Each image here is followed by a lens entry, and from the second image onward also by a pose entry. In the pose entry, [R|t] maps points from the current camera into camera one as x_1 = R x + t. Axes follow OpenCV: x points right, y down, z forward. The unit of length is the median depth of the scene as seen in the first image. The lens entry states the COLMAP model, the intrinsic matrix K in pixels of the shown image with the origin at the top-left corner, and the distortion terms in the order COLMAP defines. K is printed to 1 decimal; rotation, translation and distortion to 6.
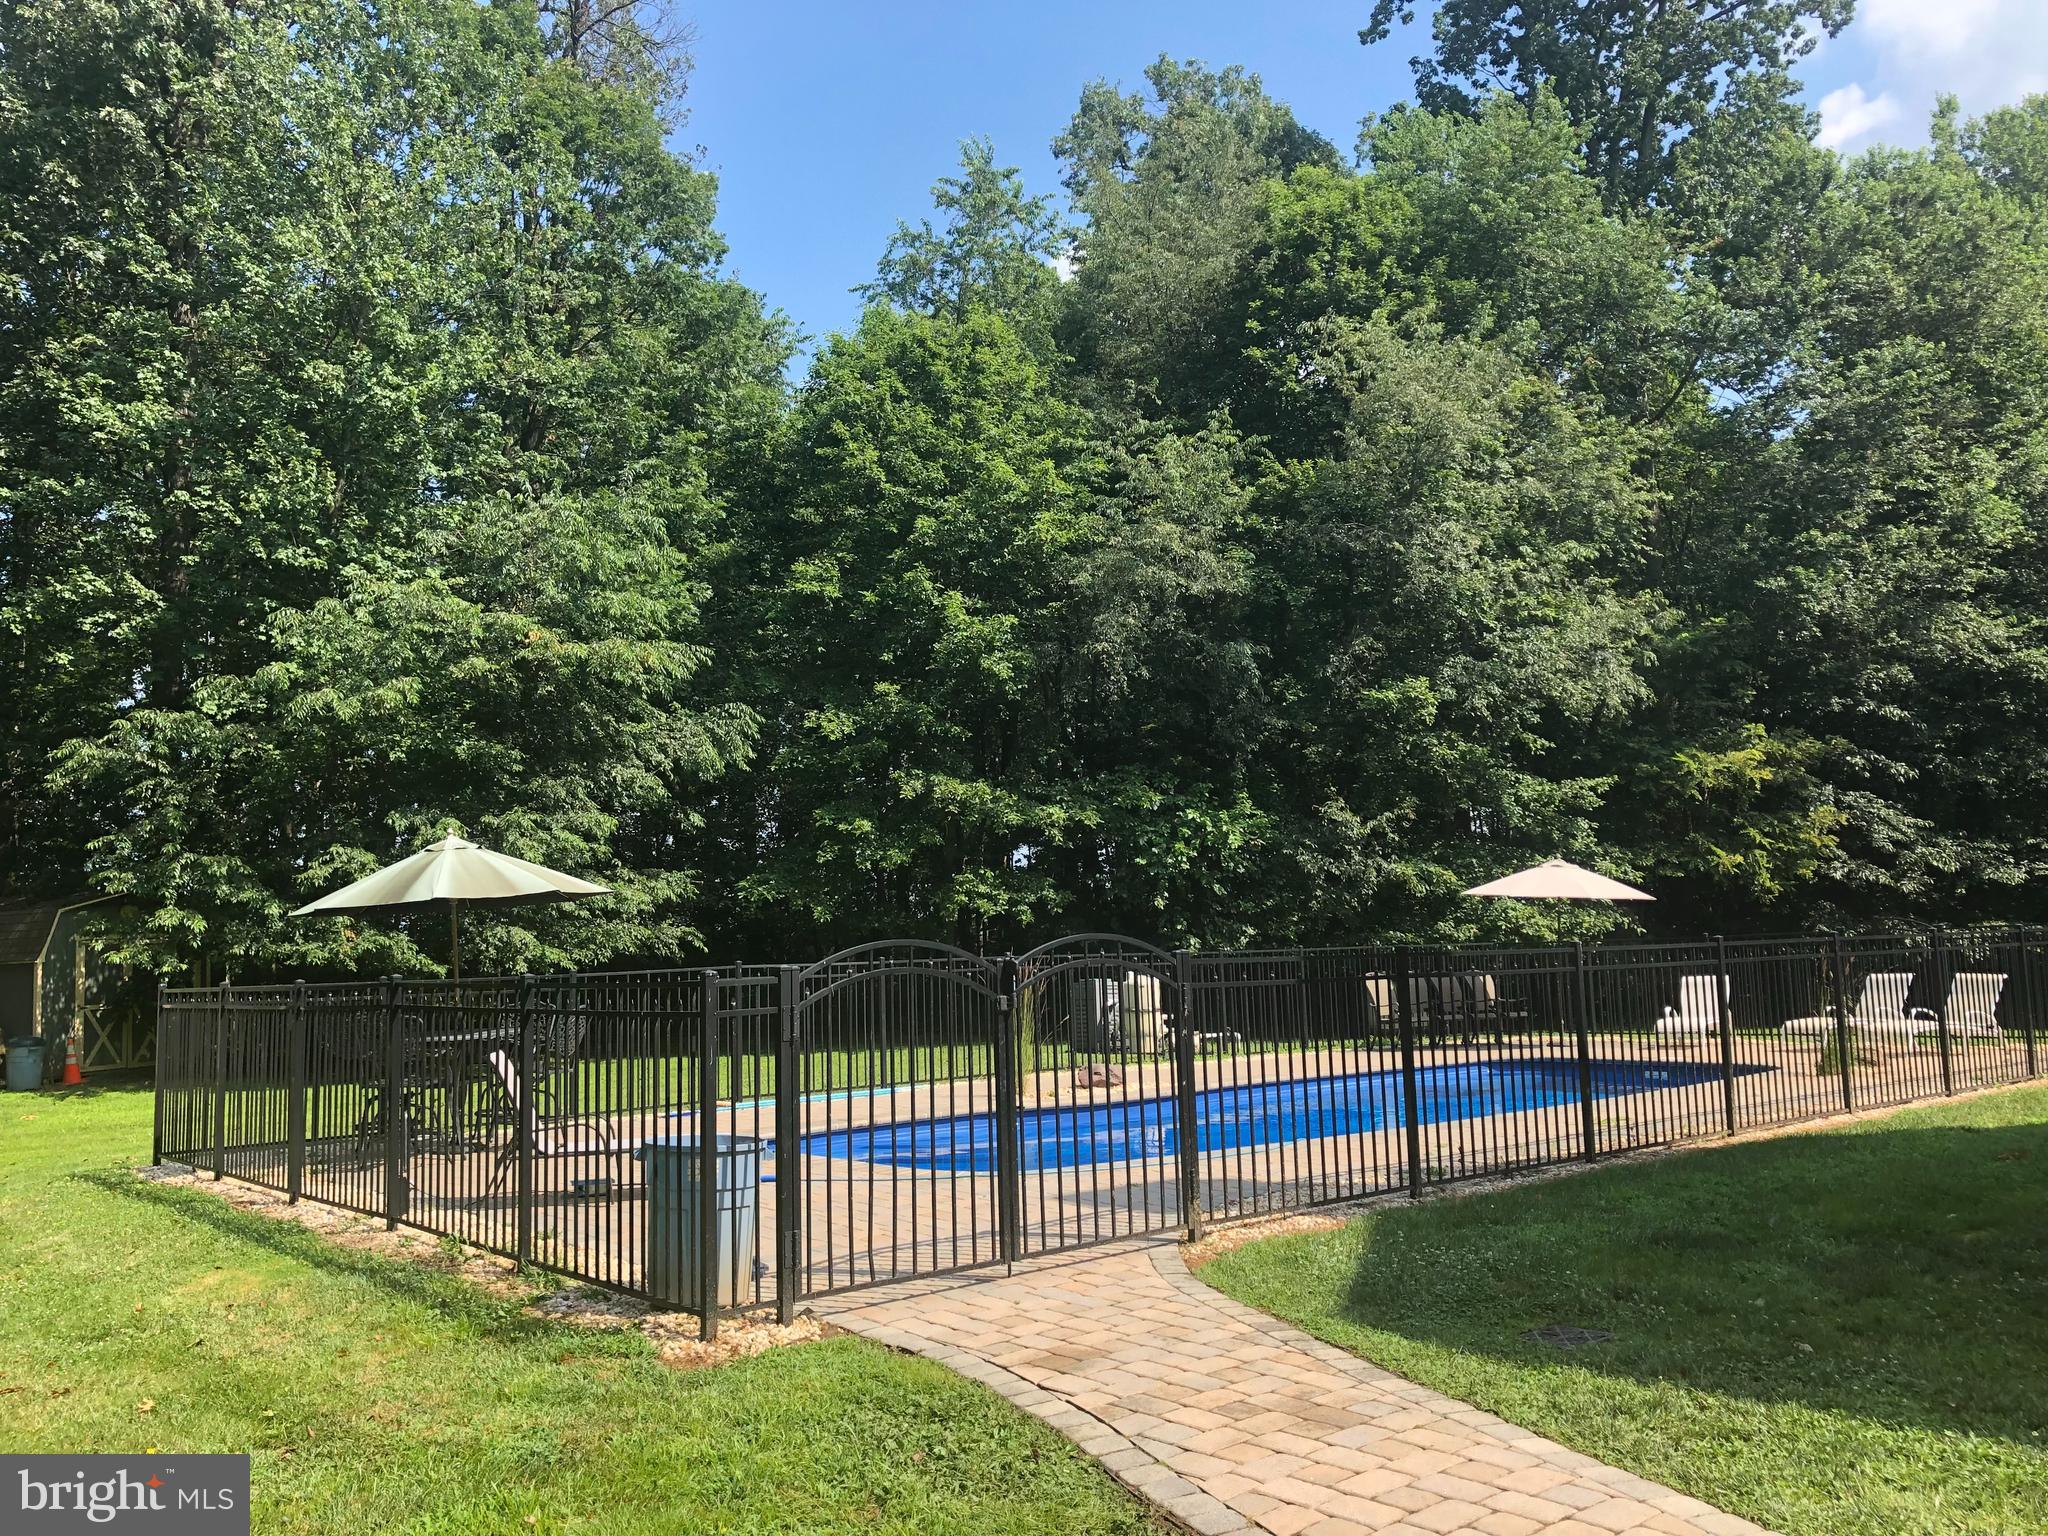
lens RADIAL K [[1700.2, 0, 1024.0], [0, 1700.2, 768.0], [0, 0, 1]] dist [0.112104, -0.241981]
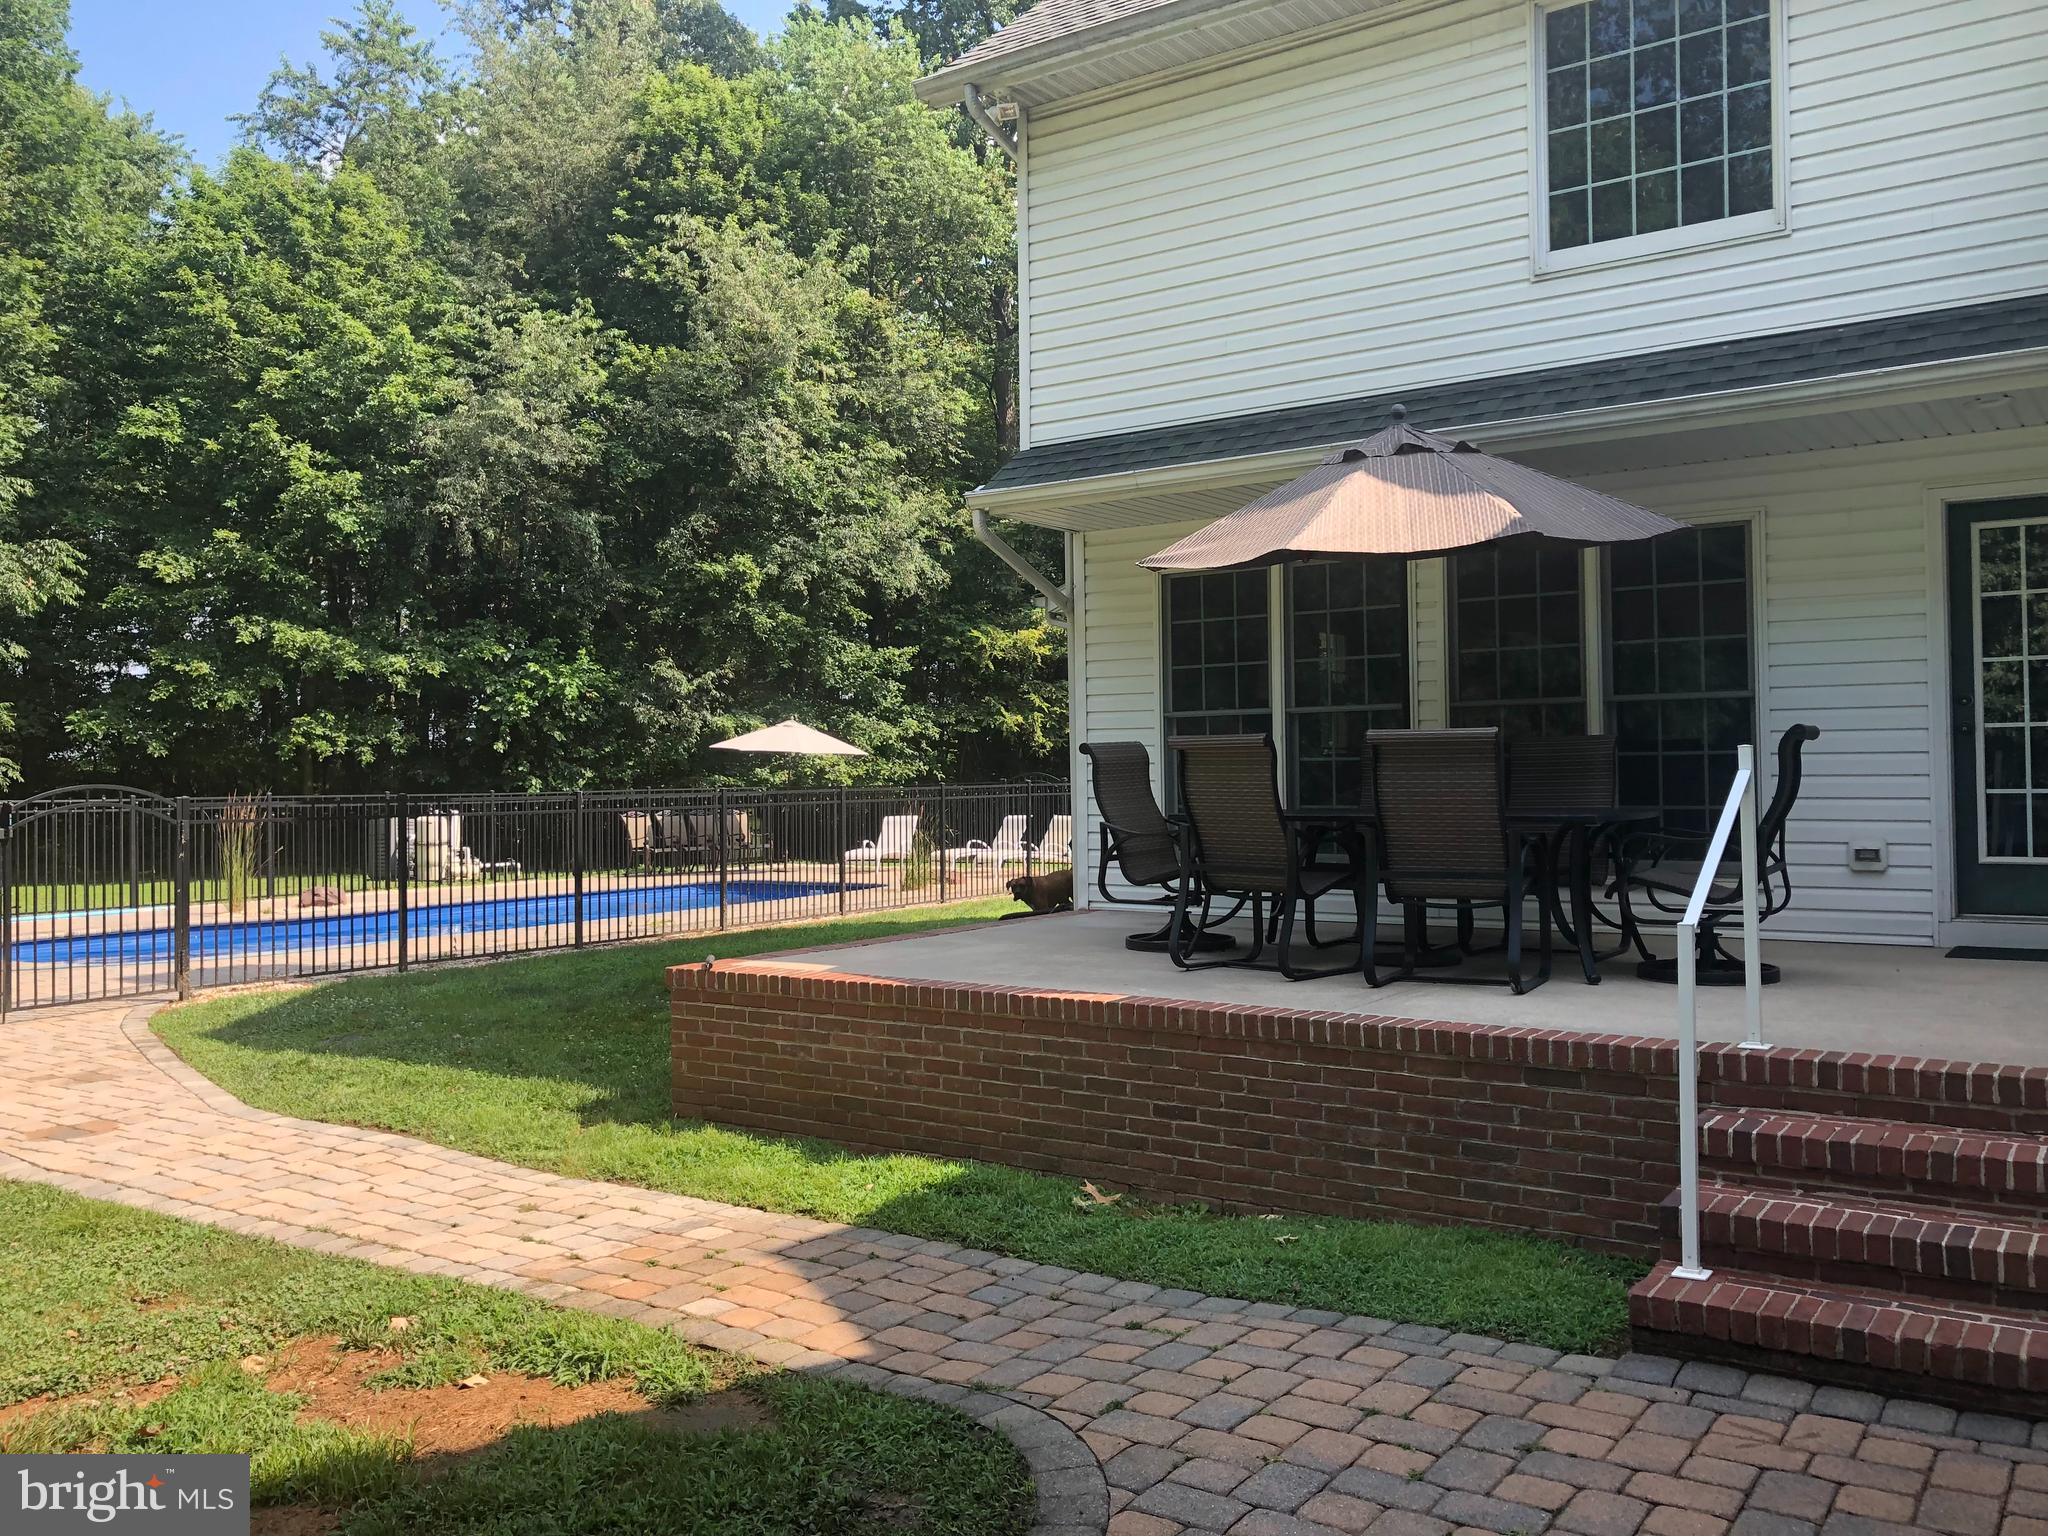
lens RADIAL K [[1690.4, 0, 1023.3], [0, 1690.4, 734.9], [0, 0, 1]] dist [0.082594, -0.127692]
pose [[0.962597, 0.023349, 0.269931, 0.104622], [-0.043114, 0.996786, 0.067524, -0.016505], [-0.267487, -0.076636, 0.960509, -0.135550]]
